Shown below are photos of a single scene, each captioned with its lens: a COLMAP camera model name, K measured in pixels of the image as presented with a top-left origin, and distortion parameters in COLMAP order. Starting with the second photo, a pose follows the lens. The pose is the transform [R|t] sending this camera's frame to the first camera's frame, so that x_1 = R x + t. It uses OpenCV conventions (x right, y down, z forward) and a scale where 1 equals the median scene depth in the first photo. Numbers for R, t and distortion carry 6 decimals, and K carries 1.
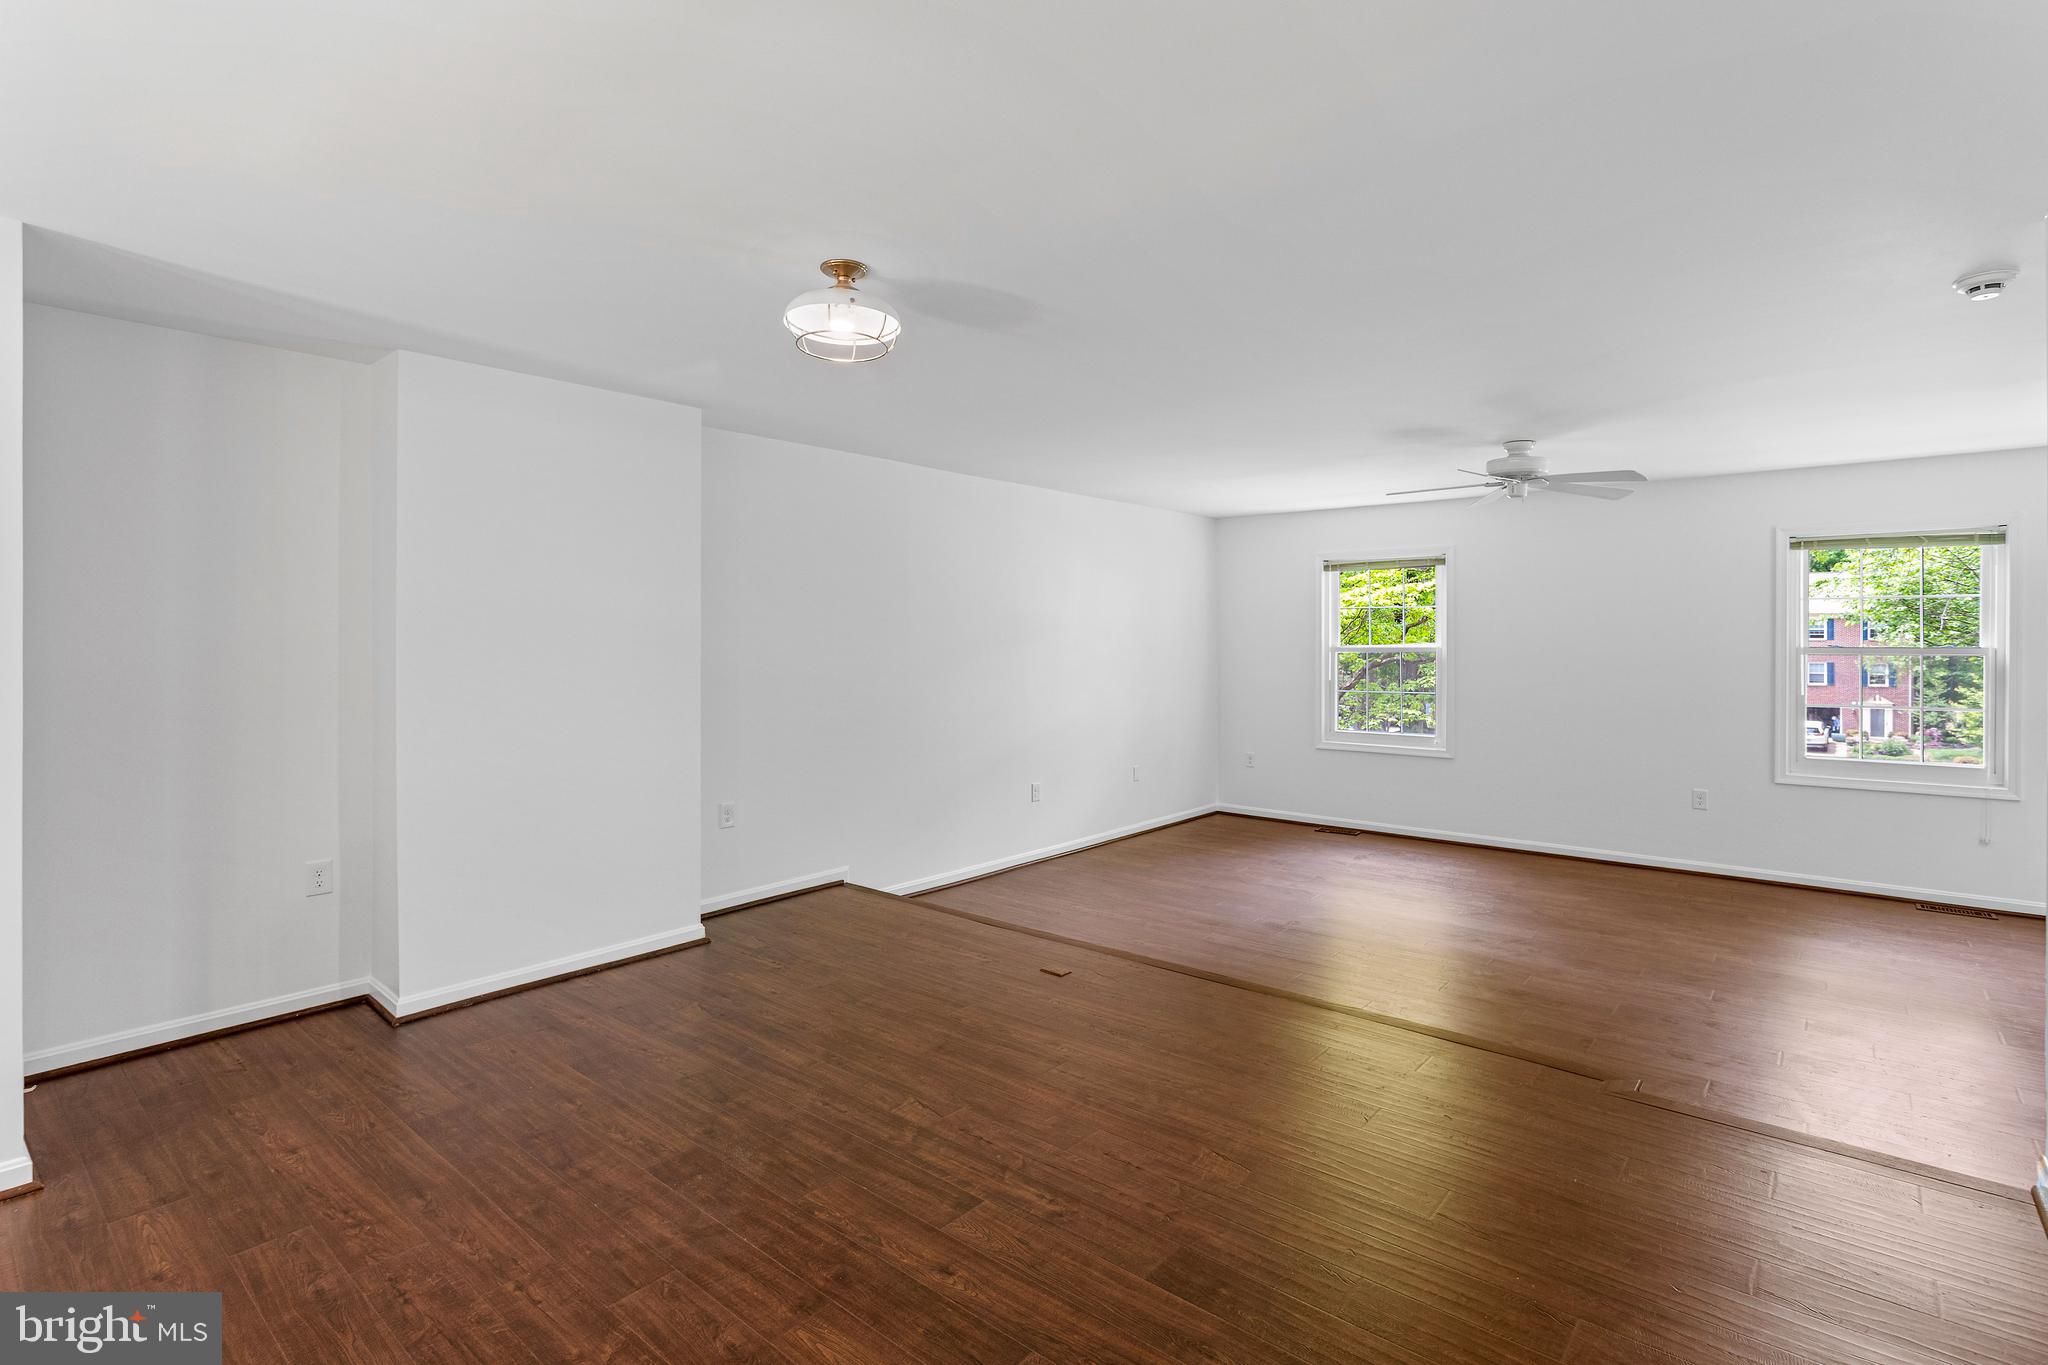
lens RADIAL K [[969.8, 0, 1020.8], [0, 969.8, 649.8], [0, 0, 1]] dist [-0.007744, 0.000346]
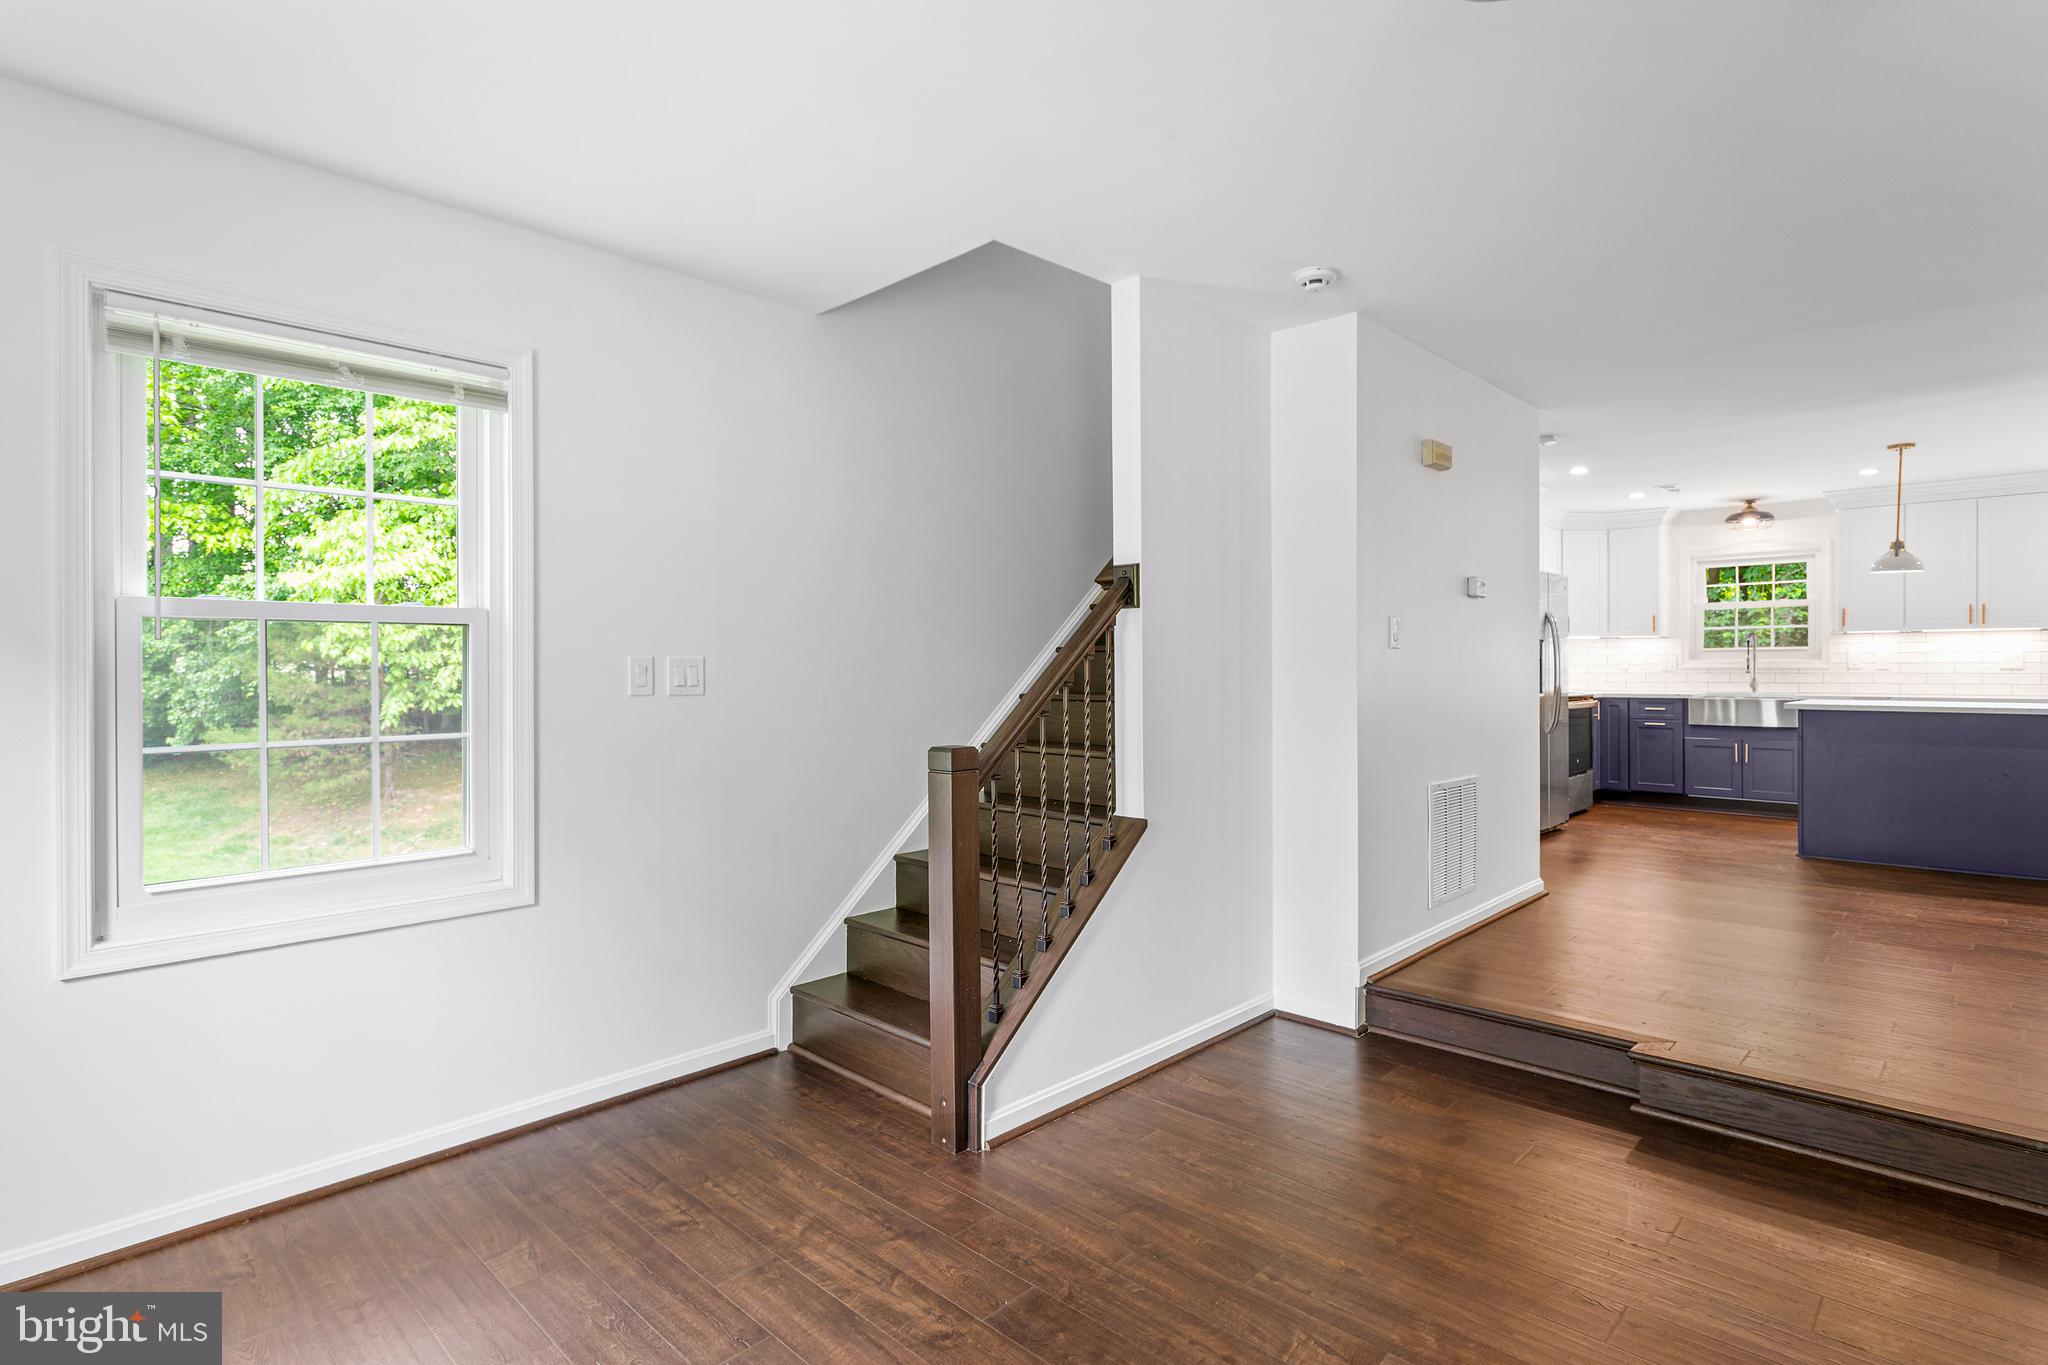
lens RADIAL K [[1022.0, 0, 1028.7], [0, 1022.0, 667.6], [0, 0, 1]] dist [-0.005775, 0.001303]
pose [[-0.997552, 0.004068, 0.069808, 0.882508], [0.004718, 0.999947, 0.009152, 0.043264], [-0.069767, 0.009459, -0.997518, 1.544457]]
